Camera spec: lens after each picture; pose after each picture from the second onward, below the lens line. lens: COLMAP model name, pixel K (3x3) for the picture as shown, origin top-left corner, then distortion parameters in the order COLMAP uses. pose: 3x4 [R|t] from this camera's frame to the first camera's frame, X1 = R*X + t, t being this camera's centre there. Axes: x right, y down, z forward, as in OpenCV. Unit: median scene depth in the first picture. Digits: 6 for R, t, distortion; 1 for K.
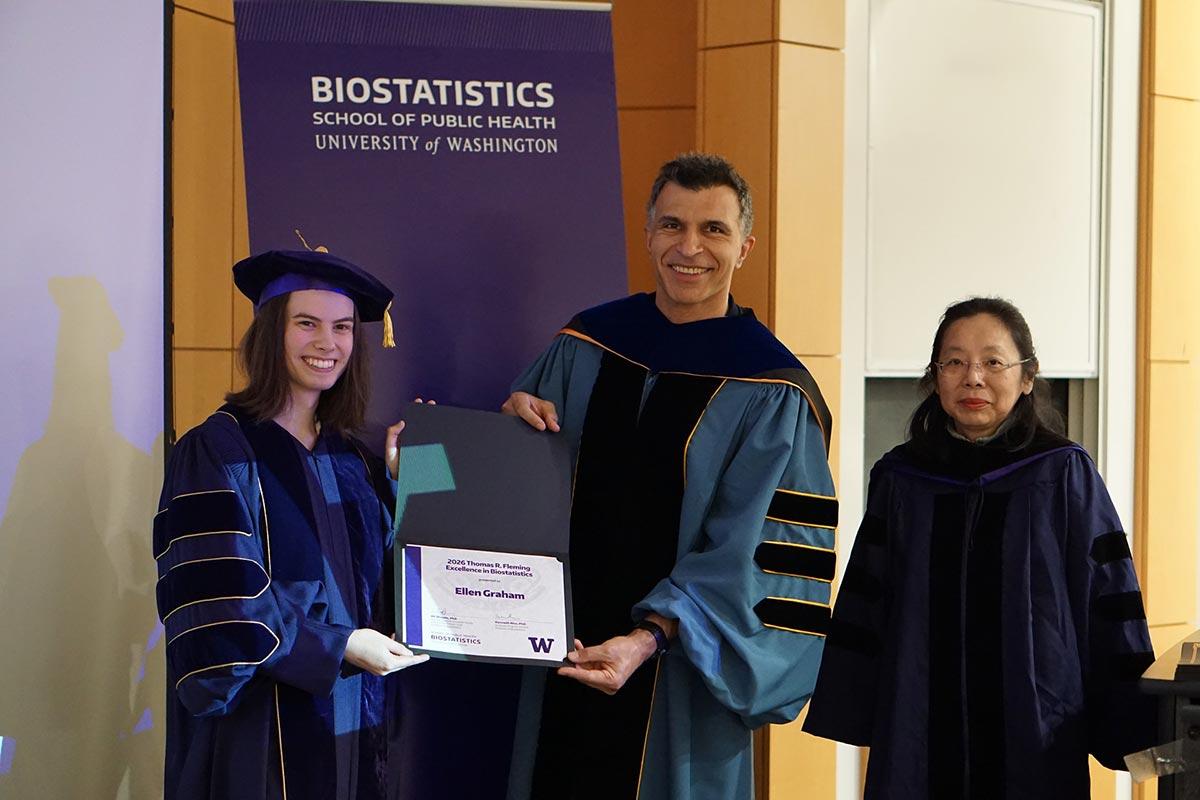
lens RADIAL K [[2602.7, 0, 598.4], [0, 2602.7, 391.5], [0, 0, 1]] dist [0.085664, 0.000000]
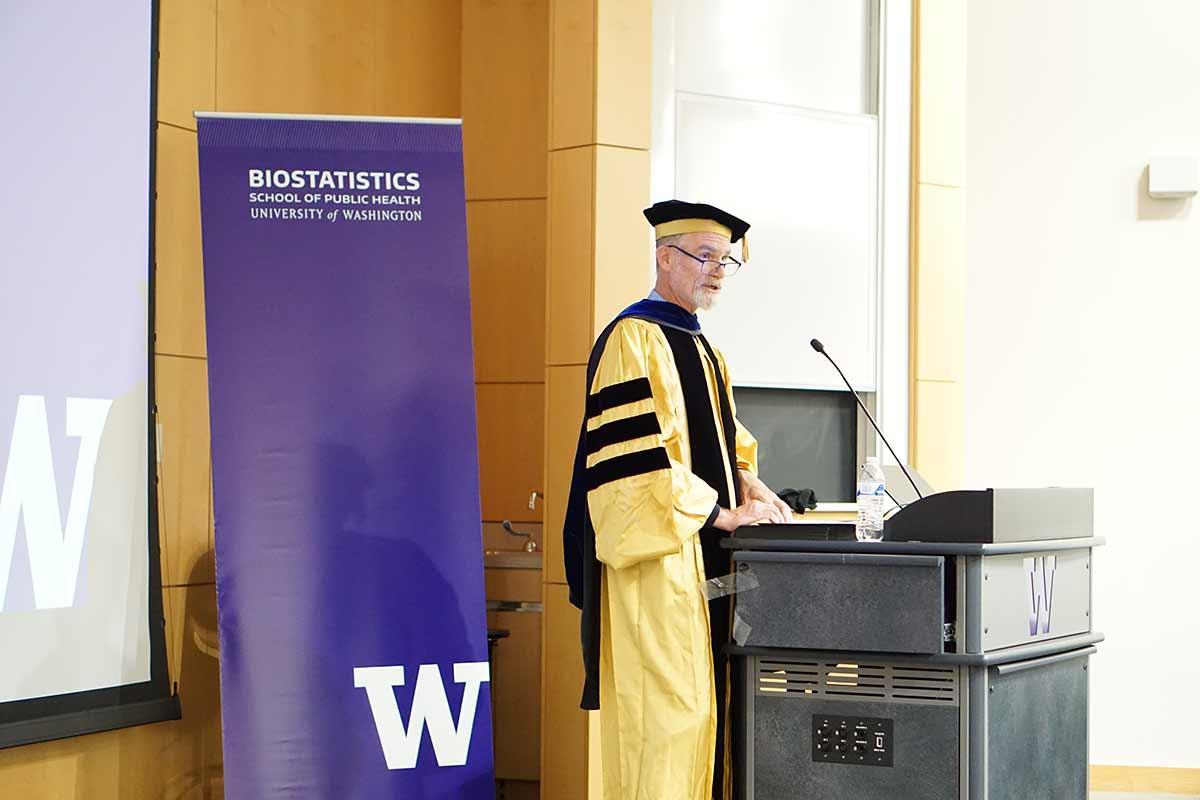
lens RADIAL K [[2602.7, 0, 608.0], [0, 2602.7, 398.9], [0, 0, 1]] dist [0.085664, 0.000000]
pose [[0.995972, -0.003223, -0.089606, 0.225948], [-0.000646, 0.999070, -0.043110, 0.074177], [0.089661, 0.042995, 0.995044, -0.461250]]
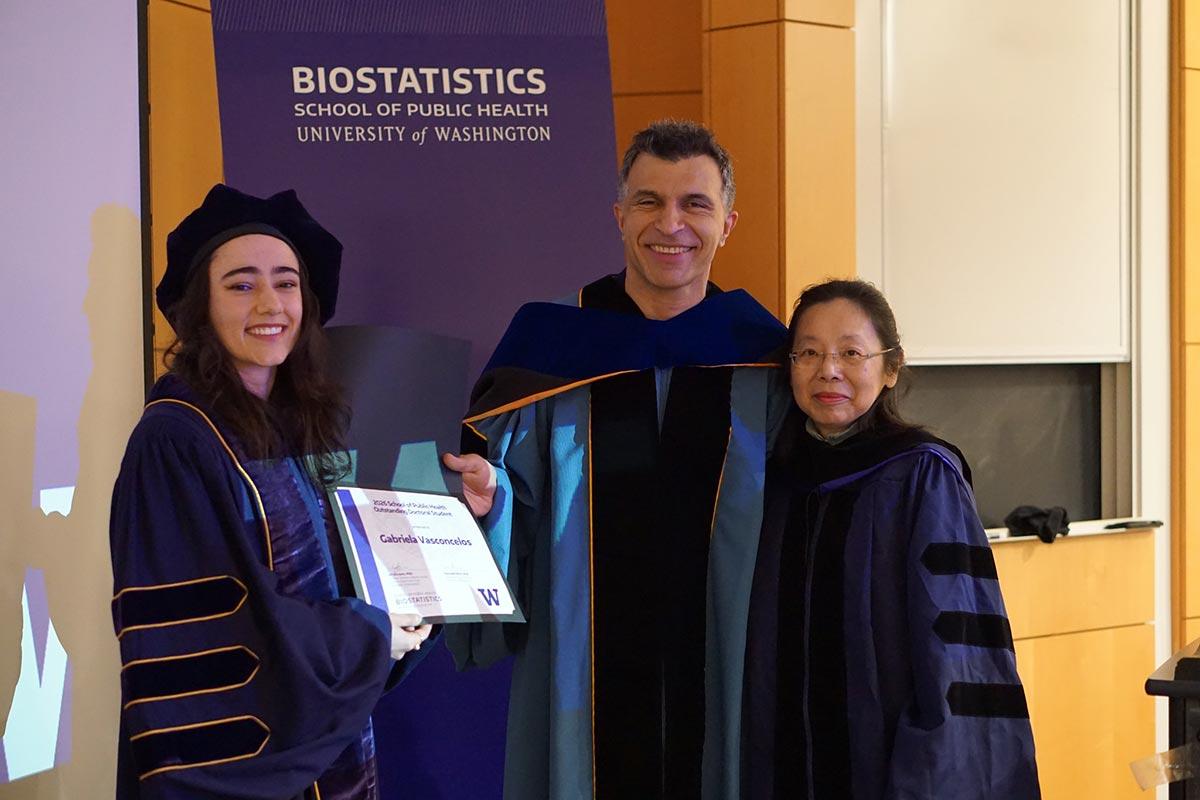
lens RADIAL K [[2602.7, 0, 606.1], [0, 2602.7, 396.2], [0, 0, 1]] dist [0.085664, 0.000000]
pose [[0.999398, -0.018302, -0.029473, 0.032469], [0.018442, 0.999820, 0.004488, -0.000608], [0.029386, -0.005029, 0.999556, 0.032755]]
